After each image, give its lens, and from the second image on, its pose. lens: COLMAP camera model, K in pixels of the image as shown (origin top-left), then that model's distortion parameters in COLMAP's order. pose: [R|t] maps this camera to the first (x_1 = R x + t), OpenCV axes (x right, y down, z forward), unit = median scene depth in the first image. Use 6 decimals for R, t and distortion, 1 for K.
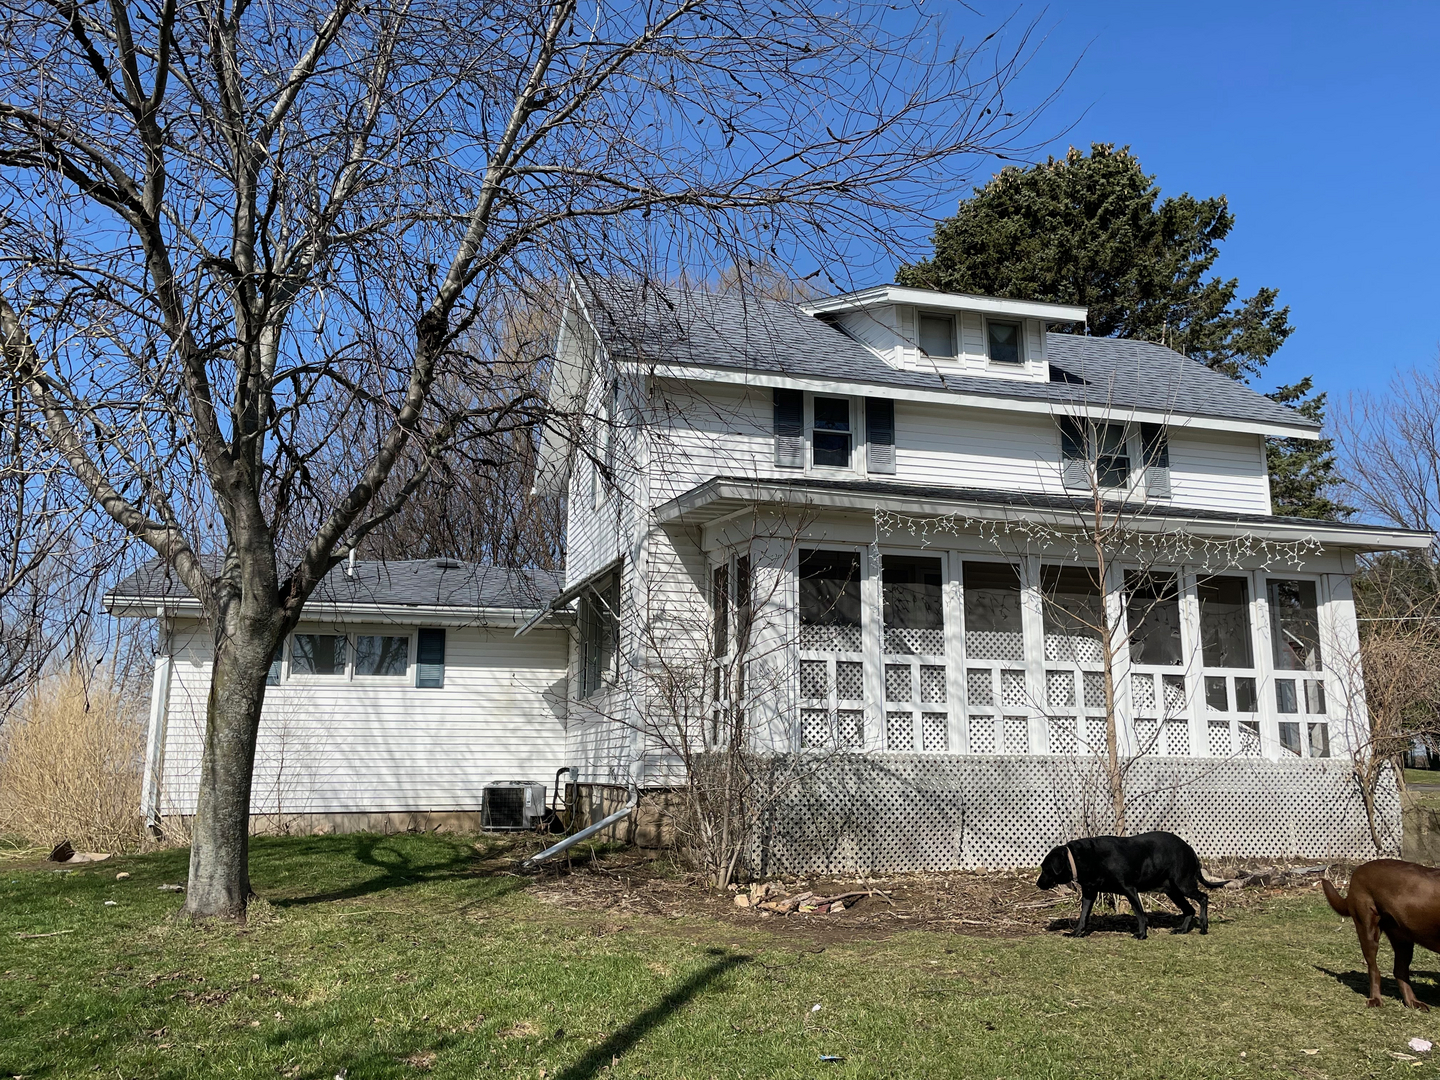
lens RADIAL K [[1172.2, 0, 720.0], [0, 1172.2, 540.0], [0, 0, 1]] dist [0.013431, 0.006348]
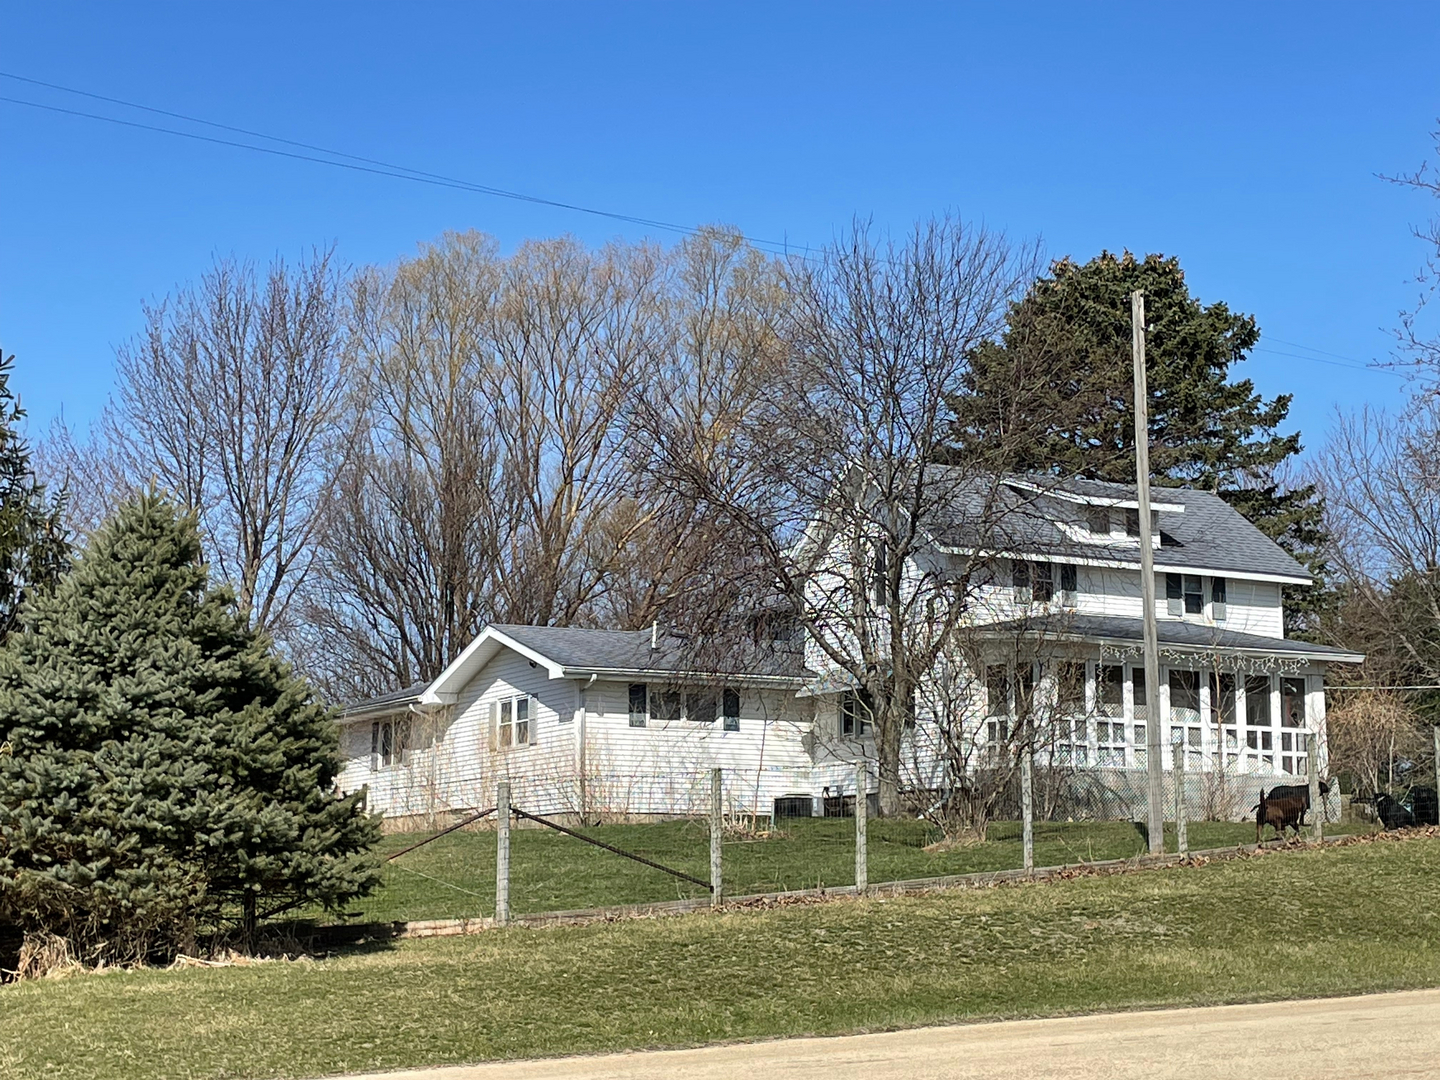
lens RADIAL K [[2477.4, 0, 720.0], [0, 2477.4, 540.0], [0, 0, 1]] dist [0.168386, -0.059284]
pose [[0.974076, 0.026982, 0.224608, -1.271887], [-0.036534, 0.998591, 0.038481, -0.301256], [-0.223253, -0.045690, 0.973689, -2.601617]]
